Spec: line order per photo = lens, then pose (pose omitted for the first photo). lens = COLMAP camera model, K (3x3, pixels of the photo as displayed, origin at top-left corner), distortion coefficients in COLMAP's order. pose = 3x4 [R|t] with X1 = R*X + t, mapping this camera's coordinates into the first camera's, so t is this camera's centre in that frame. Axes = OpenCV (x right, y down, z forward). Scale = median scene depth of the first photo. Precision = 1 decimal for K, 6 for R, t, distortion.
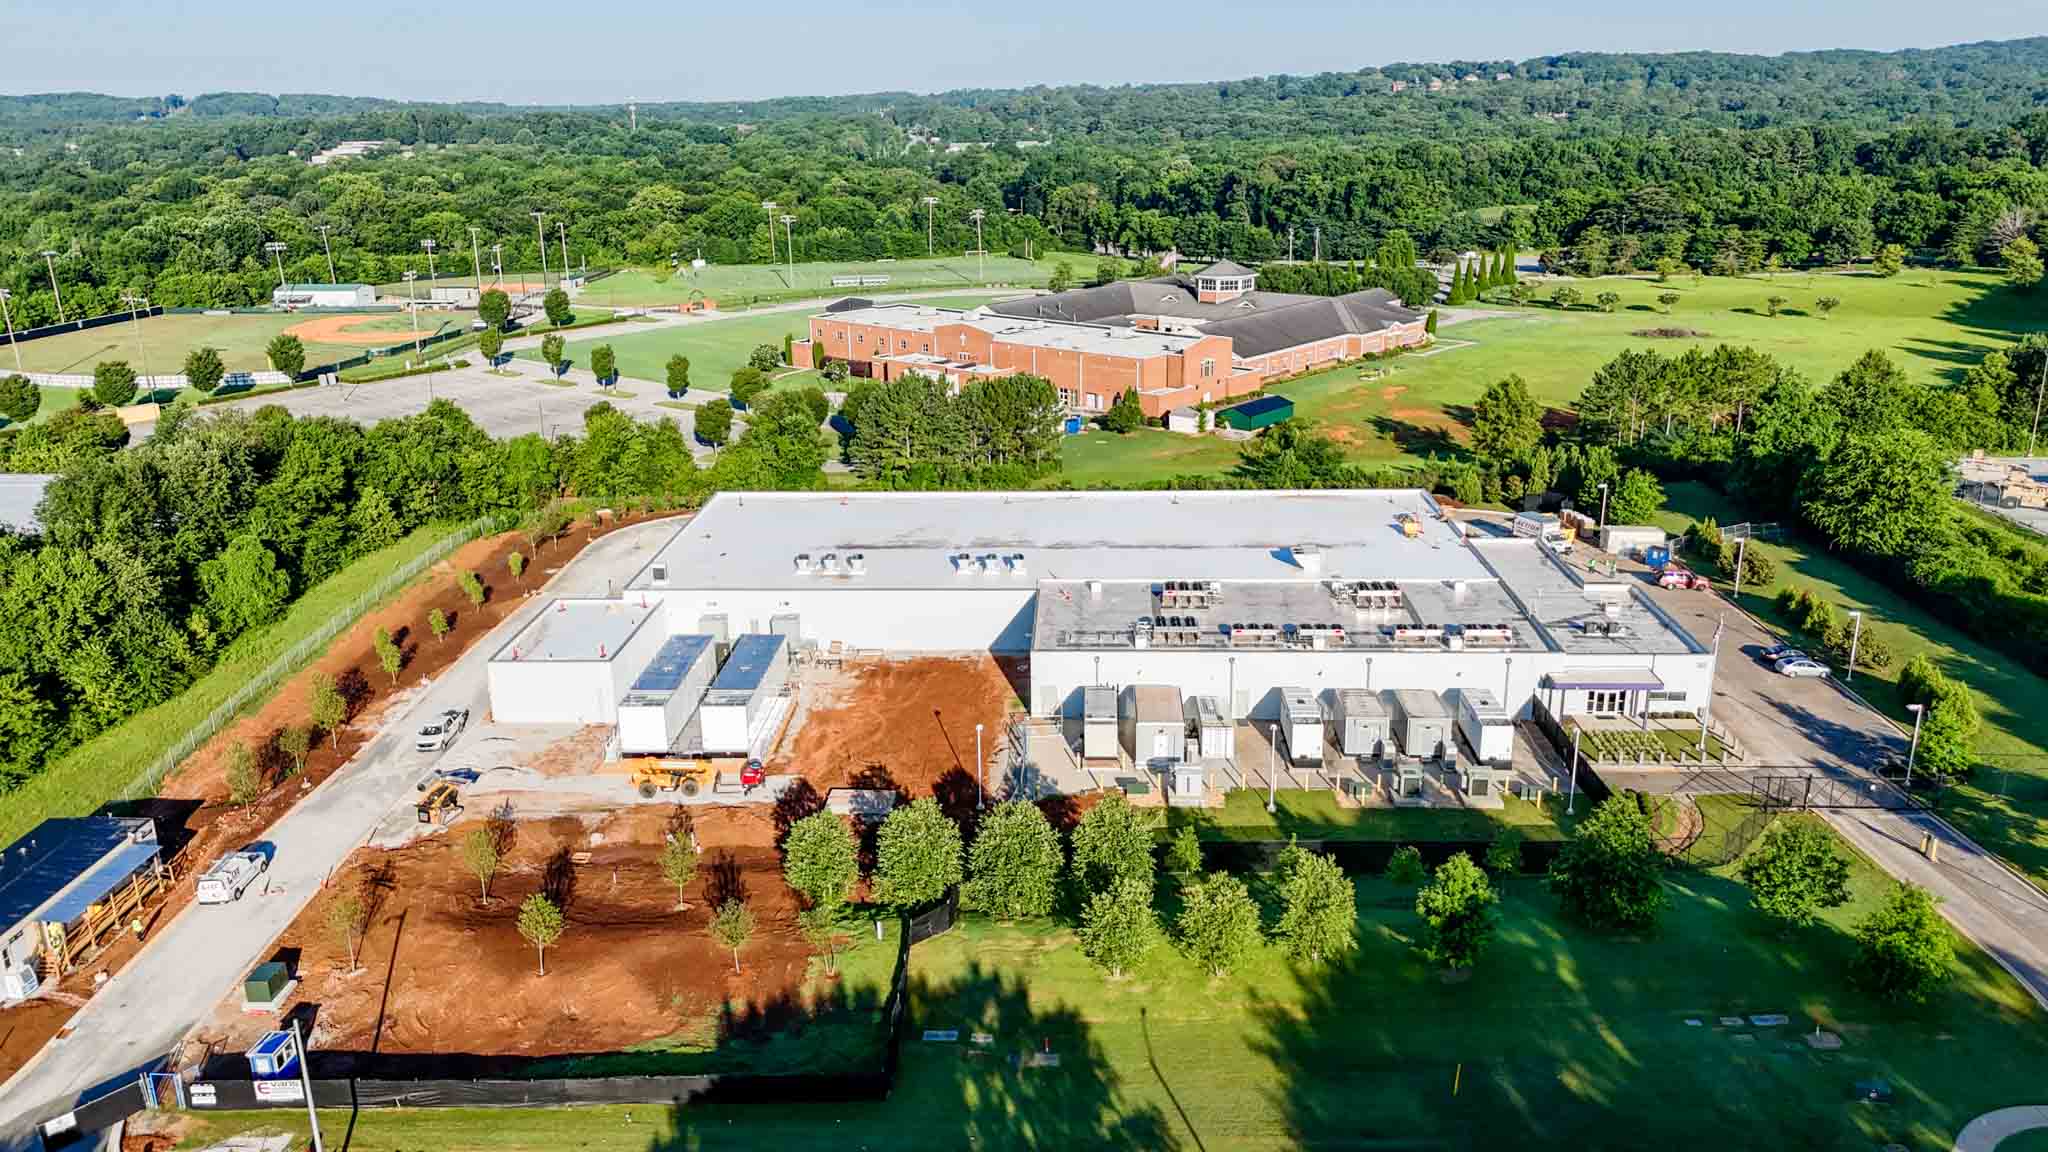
lens RADIAL K [[1510.1, 0, 1030.0], [0, 1510.1, 576.8], [0, 0, 1]] dist [0.071299, -0.064763]
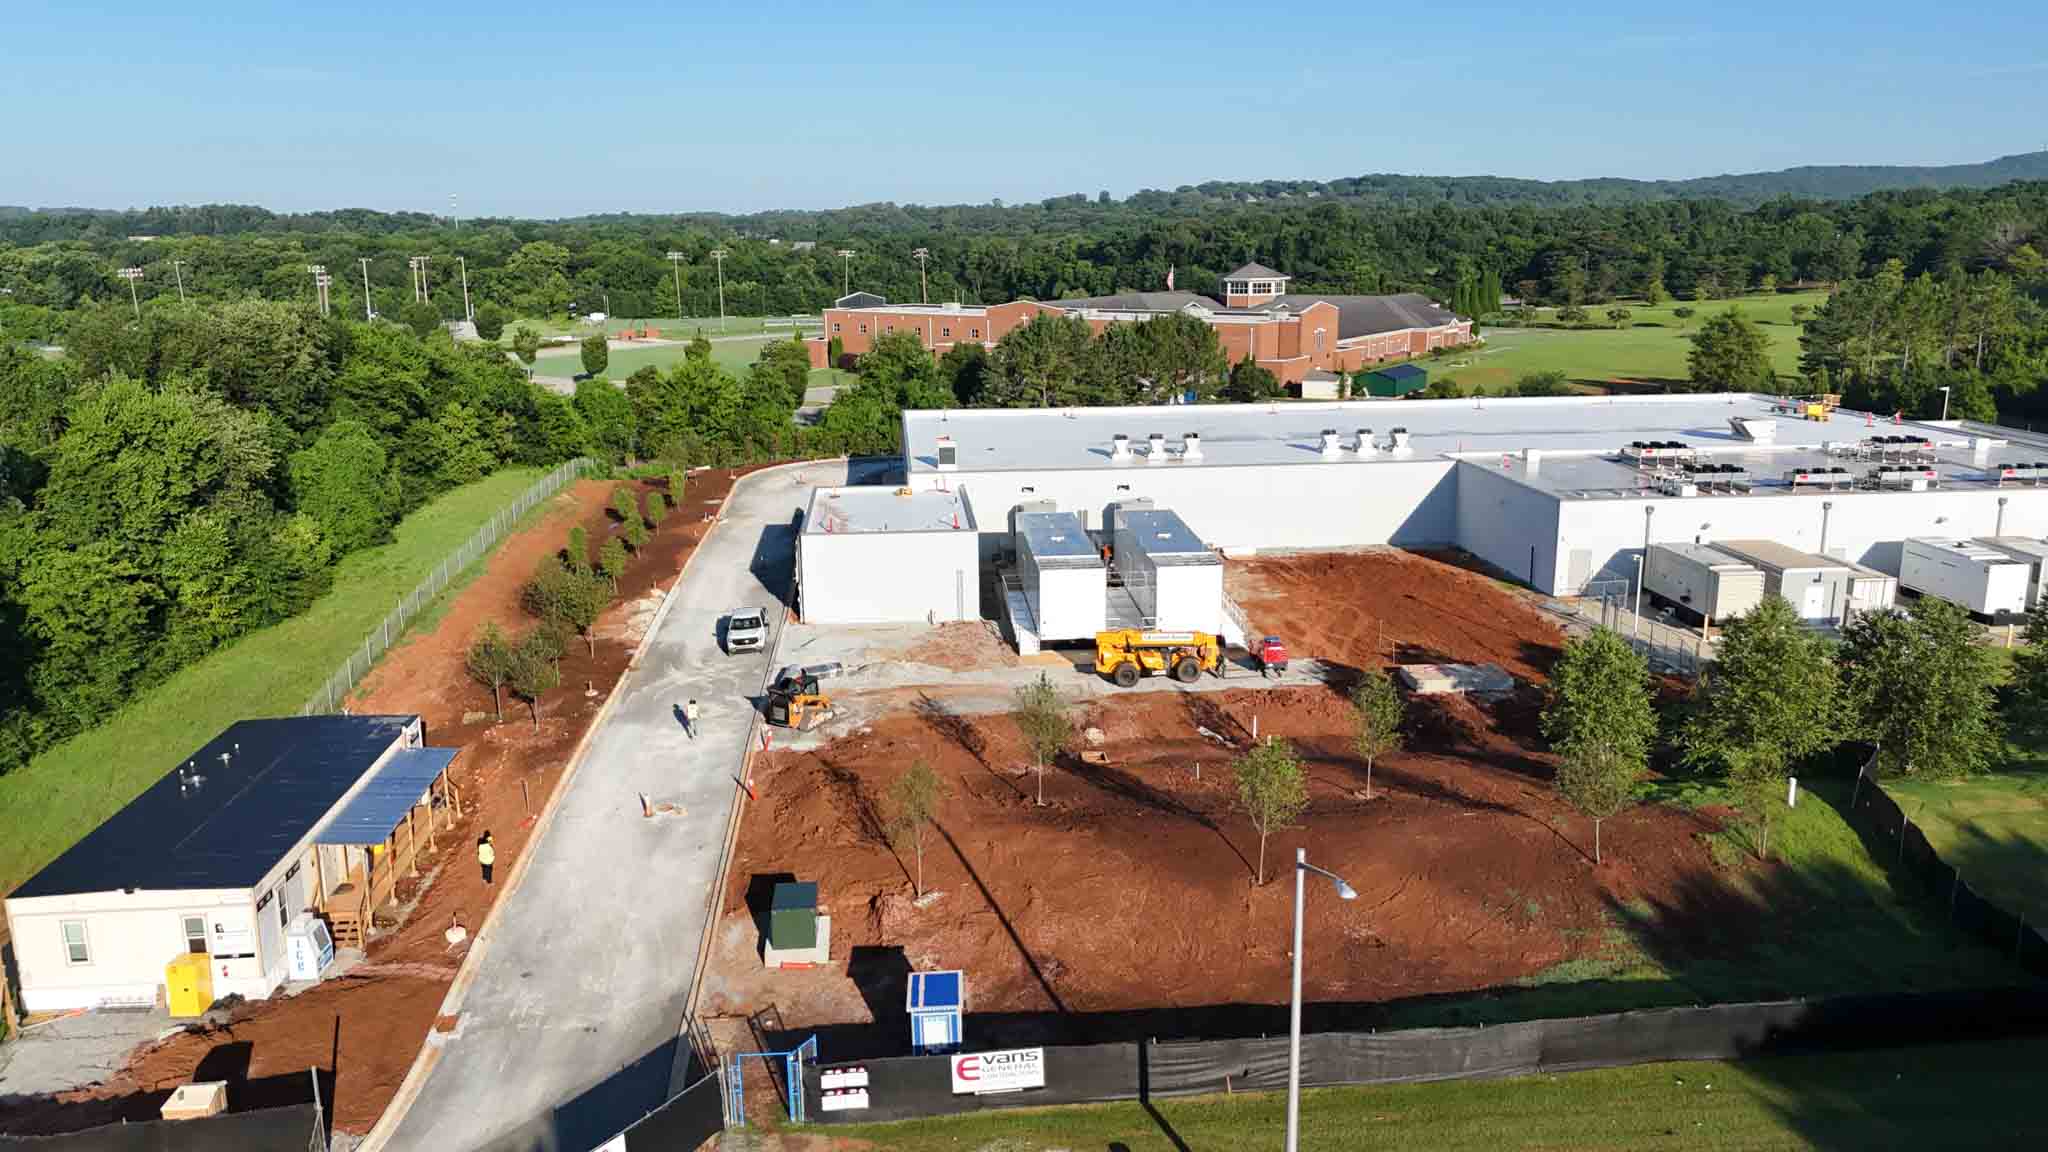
lens RADIAL K [[1505.8, 0, 1031.3], [0, 1505.8, 575.0], [0, 0, 1]] dist [0.080111, -0.077067]
pose [[0.991435, -0.022237, 0.128692, -0.141615], [0.032606, 0.996339, -0.079032, 0.054986], [-0.126463, 0.082551, 0.988530, 0.126849]]
